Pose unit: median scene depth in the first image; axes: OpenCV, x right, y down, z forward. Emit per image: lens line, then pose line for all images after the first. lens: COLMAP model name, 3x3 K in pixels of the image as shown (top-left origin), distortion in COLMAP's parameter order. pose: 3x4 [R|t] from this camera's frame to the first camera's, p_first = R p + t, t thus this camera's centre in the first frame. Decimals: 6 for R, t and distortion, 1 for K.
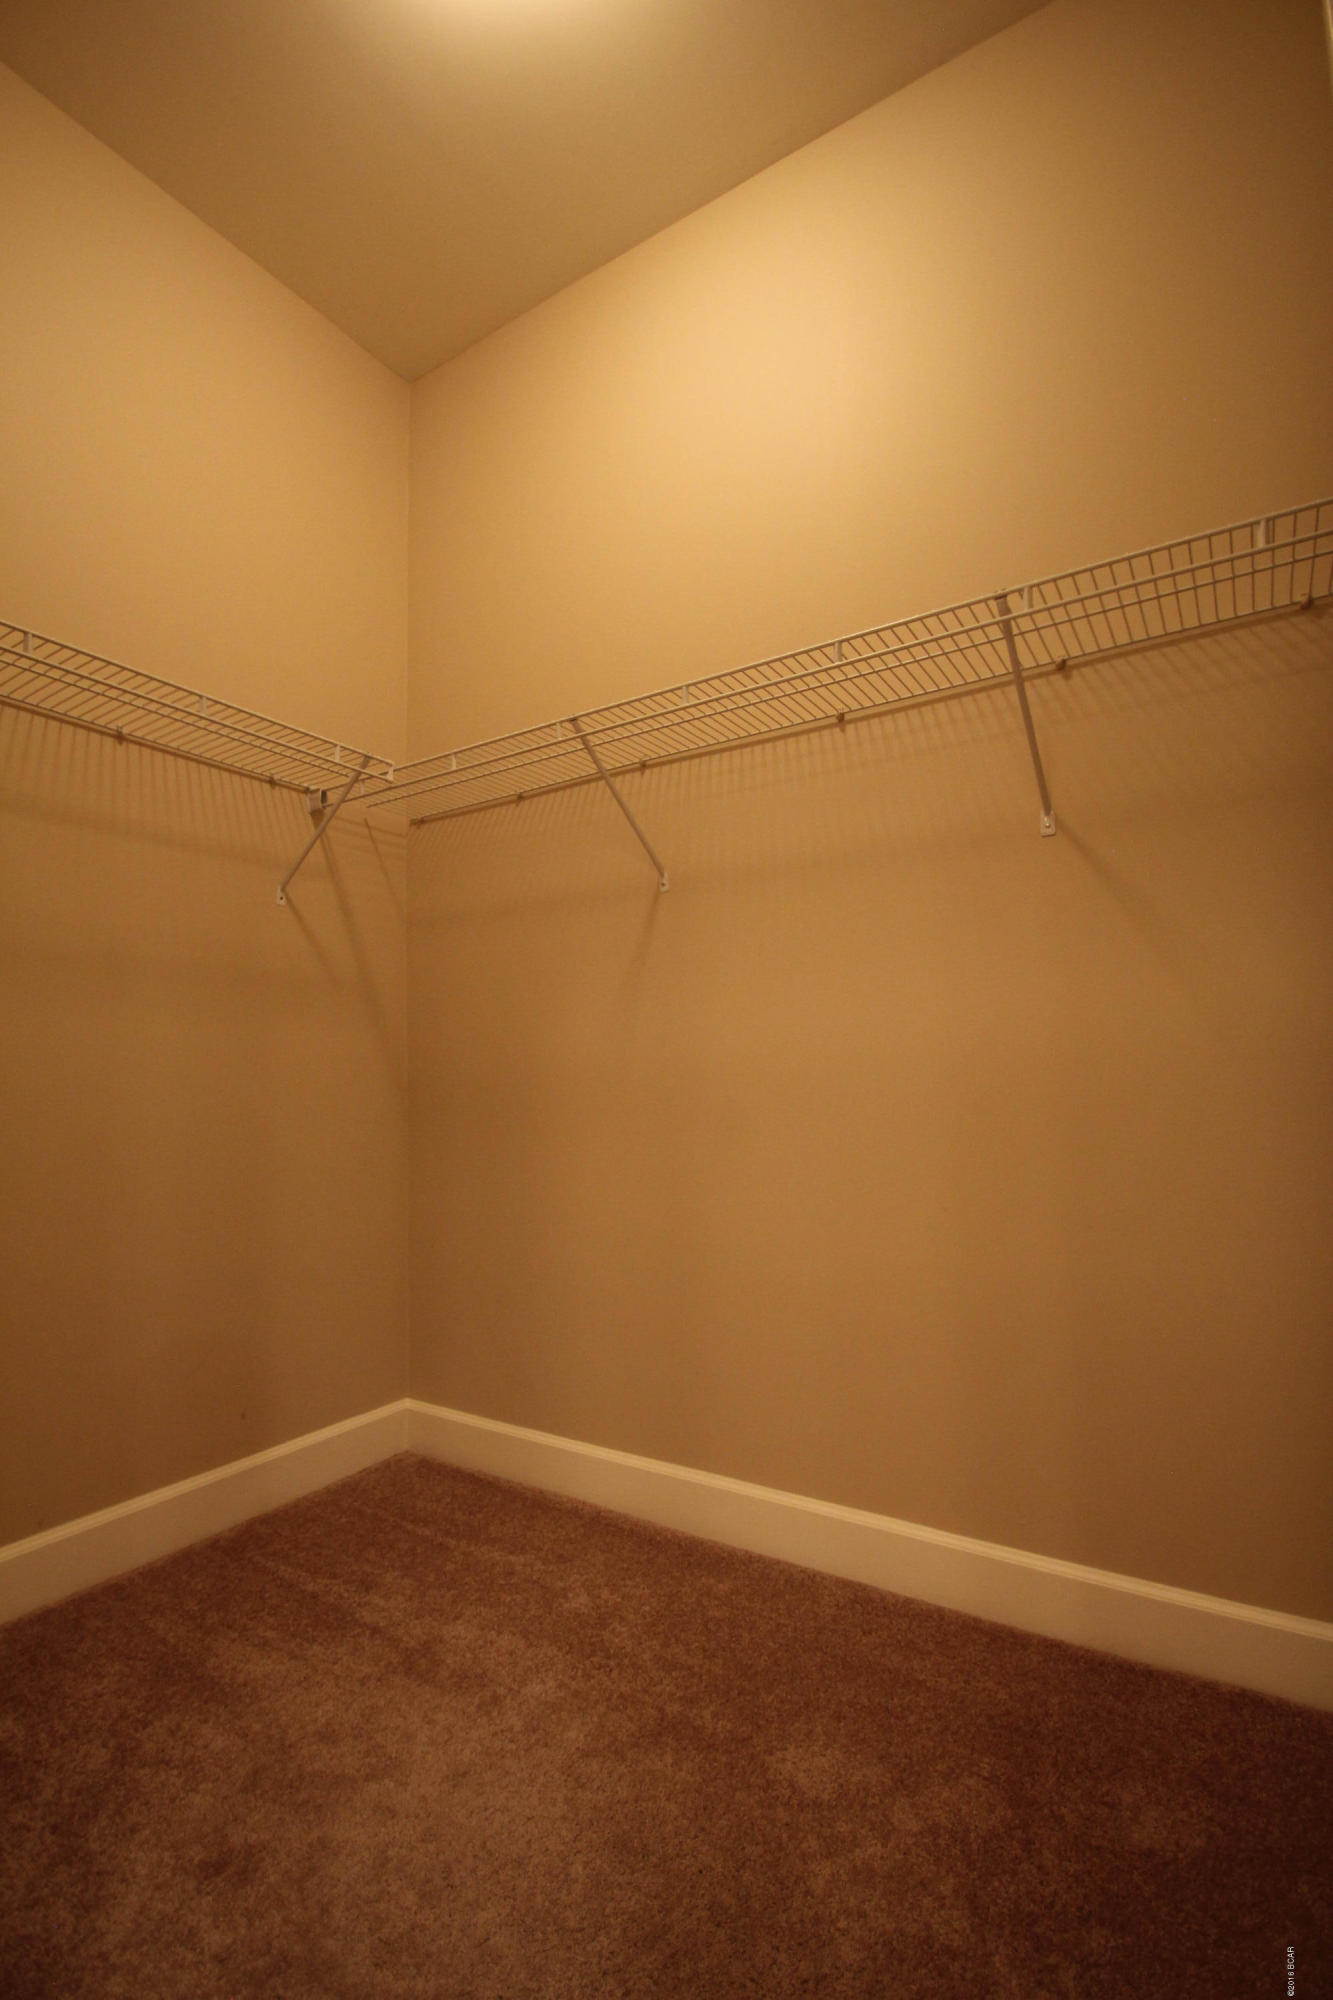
lens RADIAL K [[967.4, 0, 653.1], [0, 967.4, 1004.1], [0, 0, 1]] dist [-0.002696, -0.009355]
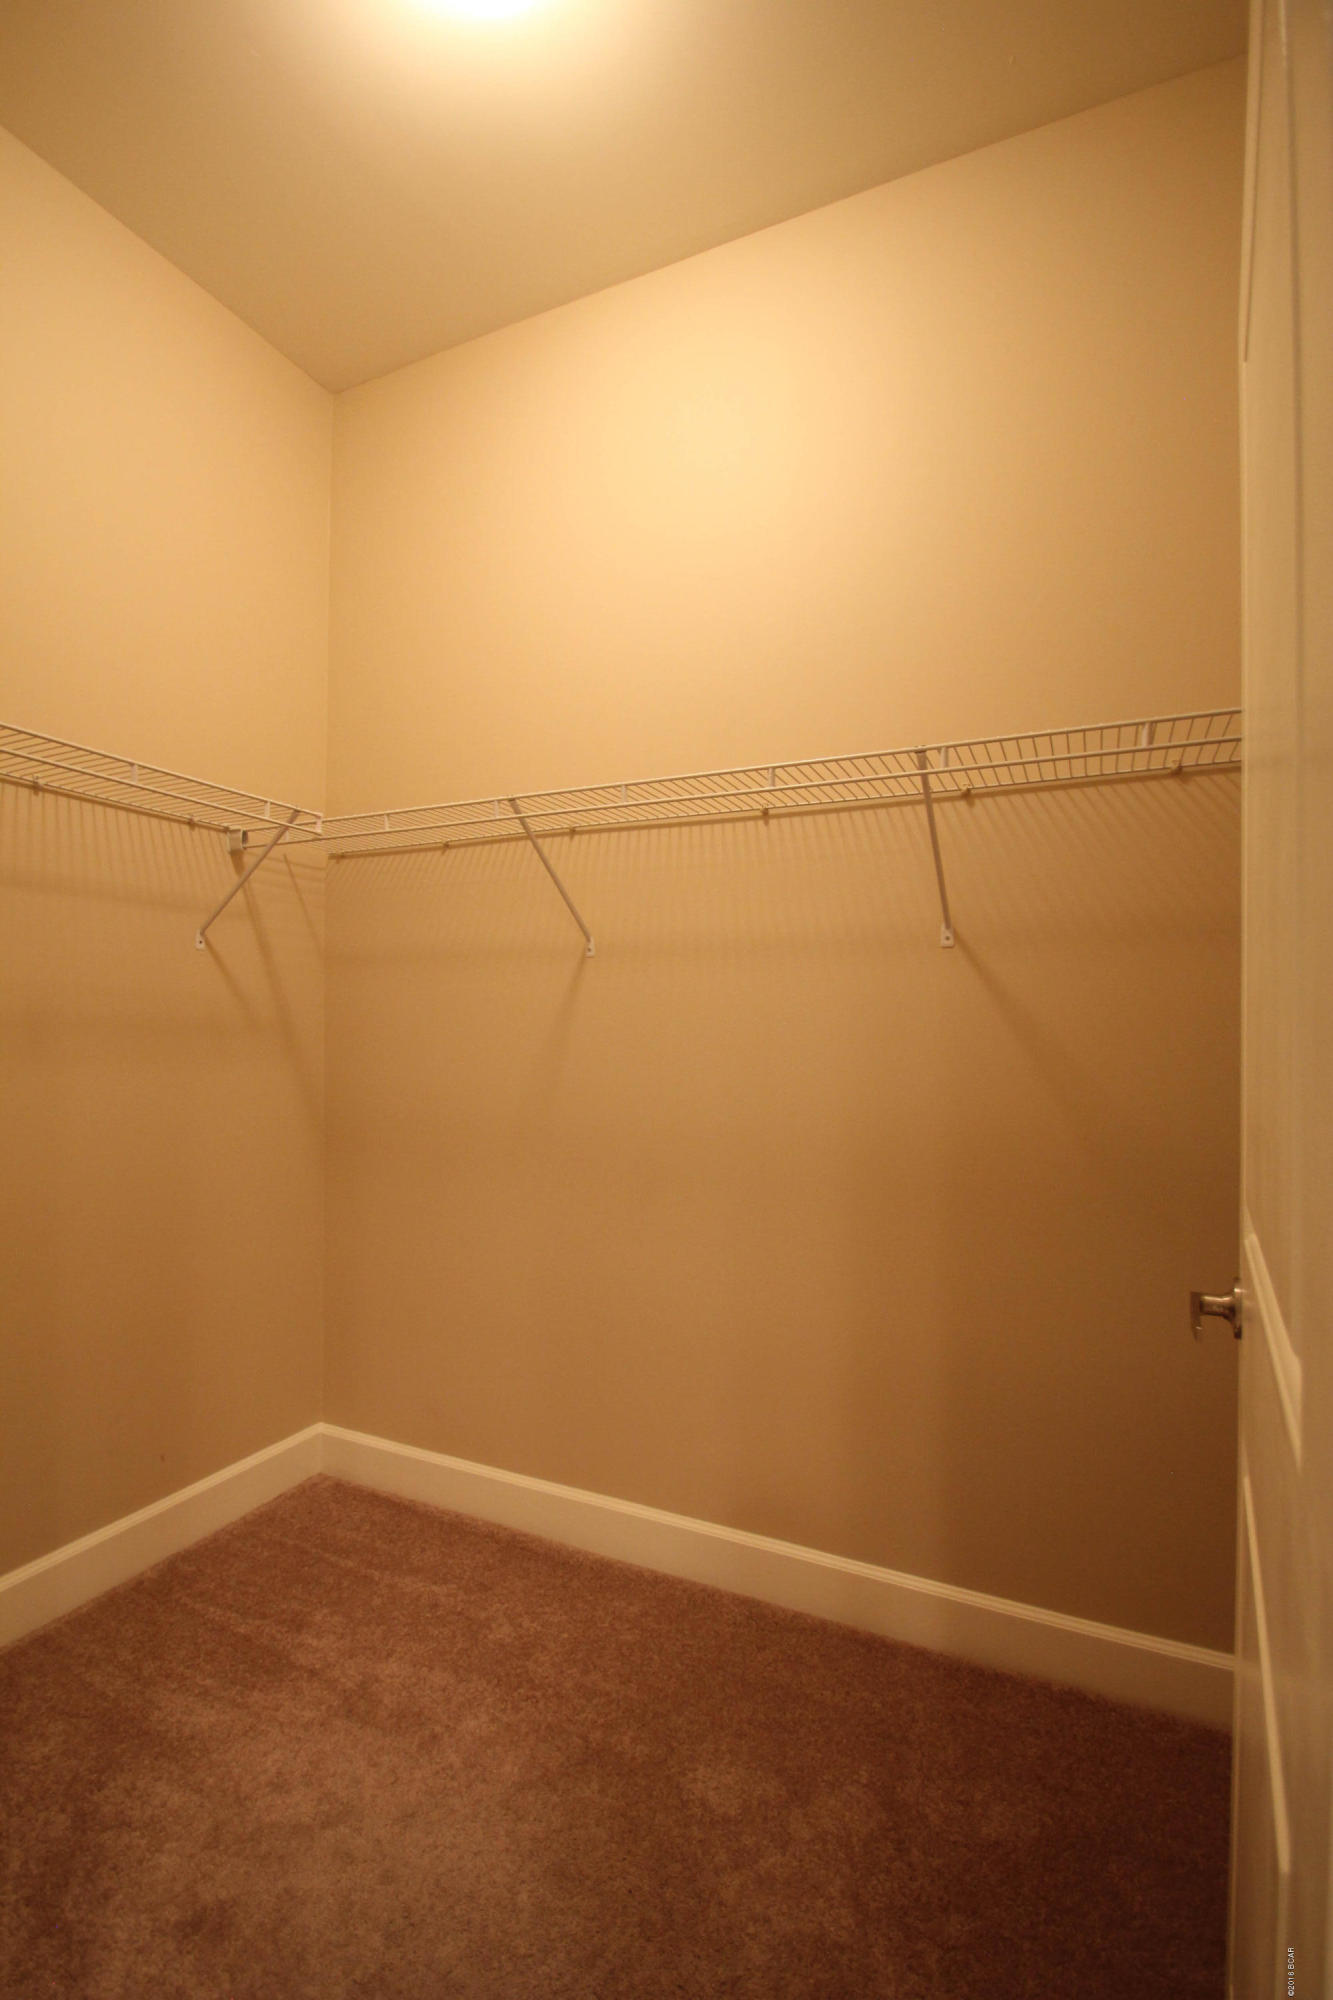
lens RADIAL K [[967.4, 0, 660.8], [0, 967.4, 1005.5], [0, 0, 1]] dist [-0.002696, -0.009355]
pose [[0.990731, 0.026450, 0.133236, -0.073300], [-0.034133, 0.997863, 0.055711, -0.179641], [-0.131478, -0.059742, 0.989517, -0.071807]]
